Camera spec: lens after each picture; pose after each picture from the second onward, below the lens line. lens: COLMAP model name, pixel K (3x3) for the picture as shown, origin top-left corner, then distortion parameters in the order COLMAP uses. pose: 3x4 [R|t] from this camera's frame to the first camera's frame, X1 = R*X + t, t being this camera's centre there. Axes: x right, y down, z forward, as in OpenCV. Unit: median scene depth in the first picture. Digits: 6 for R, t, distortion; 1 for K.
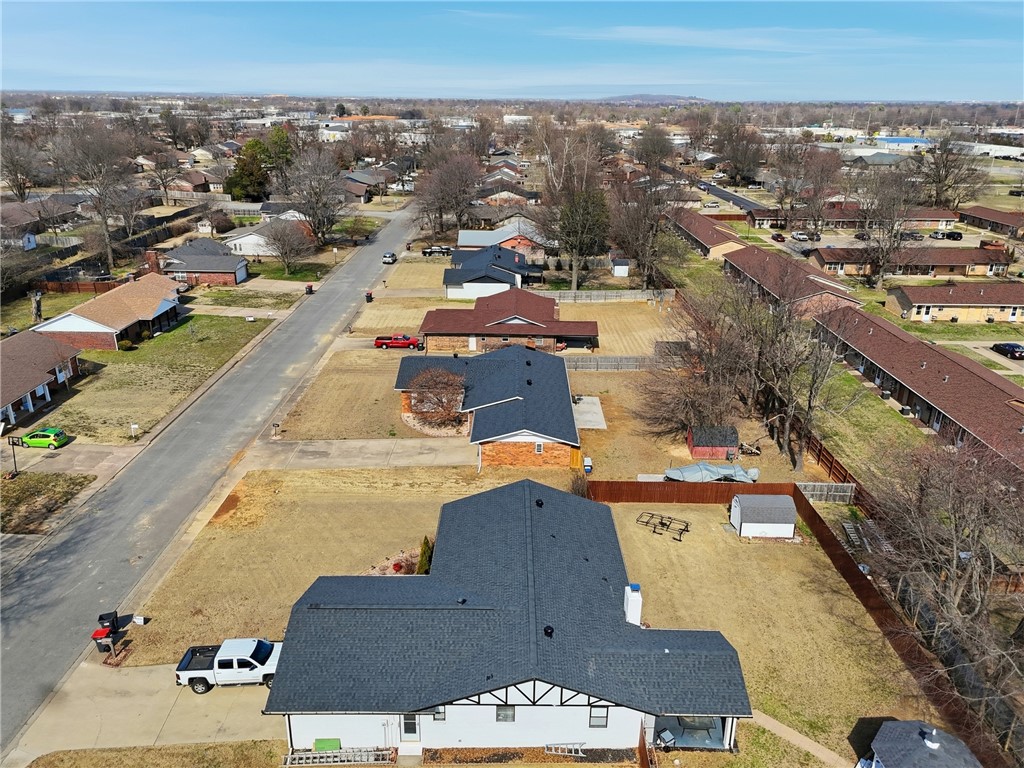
lens RADIAL K [[762.8, 0, 512.0], [0, 762.8, 384.0], [0, 0, 1]] dist [0.080922, -0.003285]
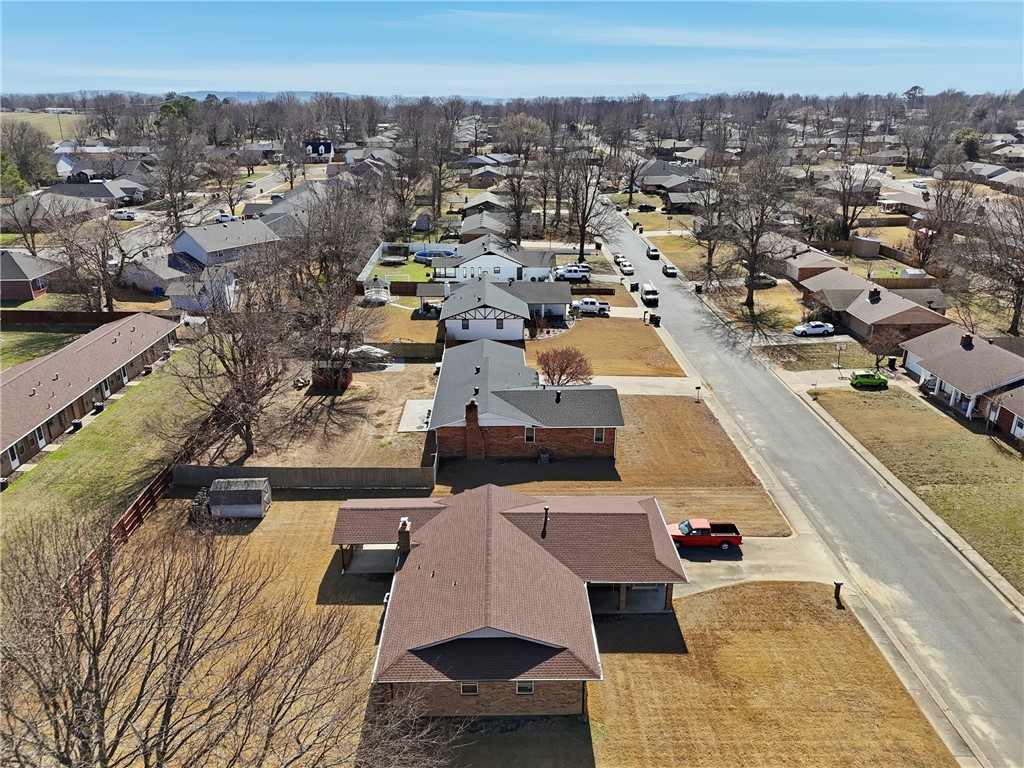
lens RADIAL K [[762.8, 0, 512.0], [0, 762.8, 384.0], [0, 0, 1]] dist [0.080922, -0.003285]
pose [[-0.999424, -0.000783, -0.033928, 0.009098], [-0.022944, 0.752210, 0.658524, -0.608633], [0.025006, 0.658923, -0.751795, 1.612332]]
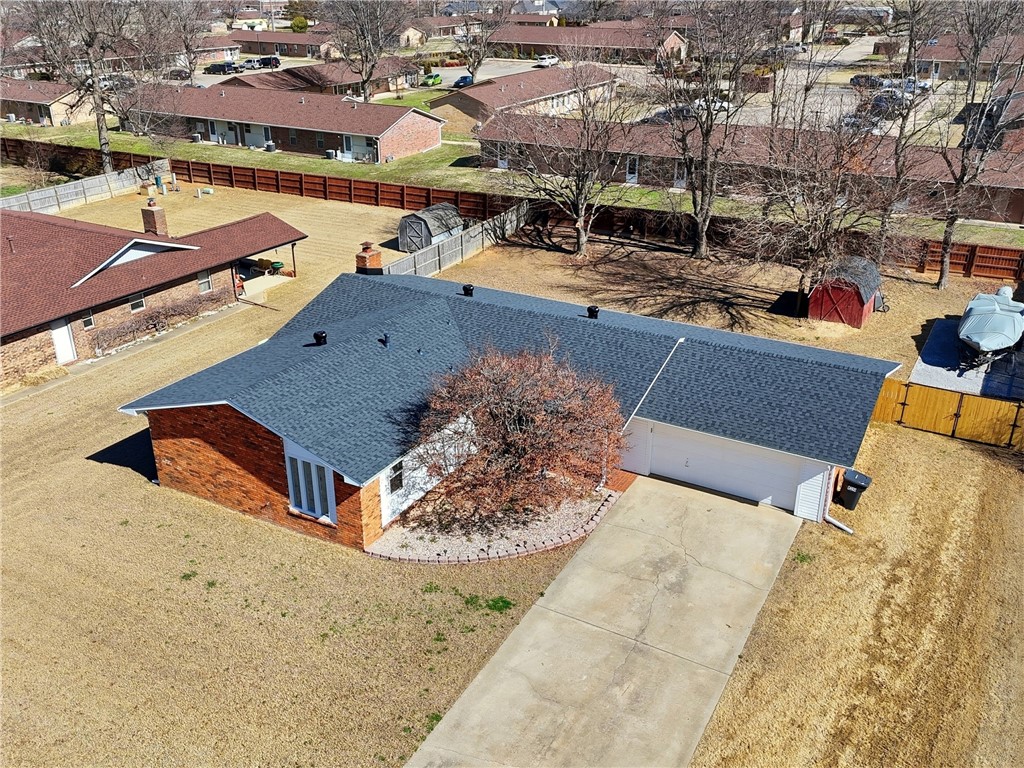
lens RADIAL K [[922.8, 0, 512.0], [0, 922.8, 384.0], [0, 0, 1]] dist [0.055909, -0.000901]
pose [[0.483984, -0.373226, 0.791493, -0.361145], [0.314965, 0.918163, 0.240361, -0.088840], [-0.816429, 0.132961, 0.561930, 0.681551]]
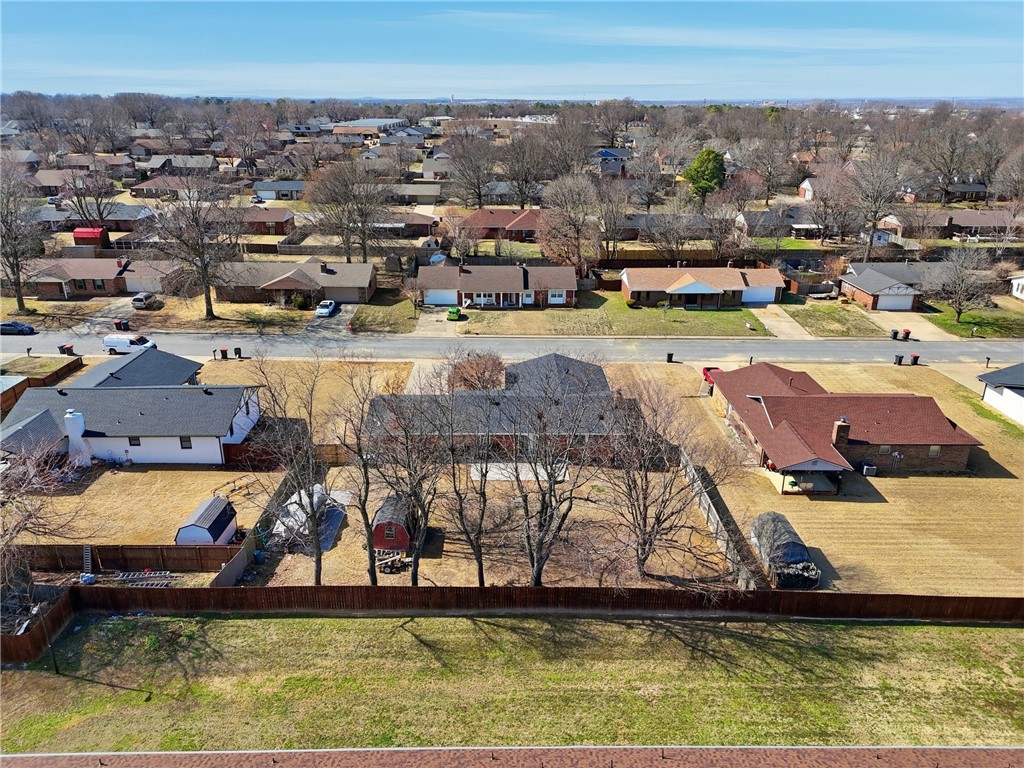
lens RADIAL K [[762.8, 0, 512.0], [0, 762.8, 384.0], [0, 0, 1]] dist [0.080922, -0.003285]
pose [[0.025381, 0.340687, -0.939834, 0.795829], [-0.358245, 0.880796, 0.309611, -0.282181], [0.933283, 0.328833, 0.144405, 0.784111]]
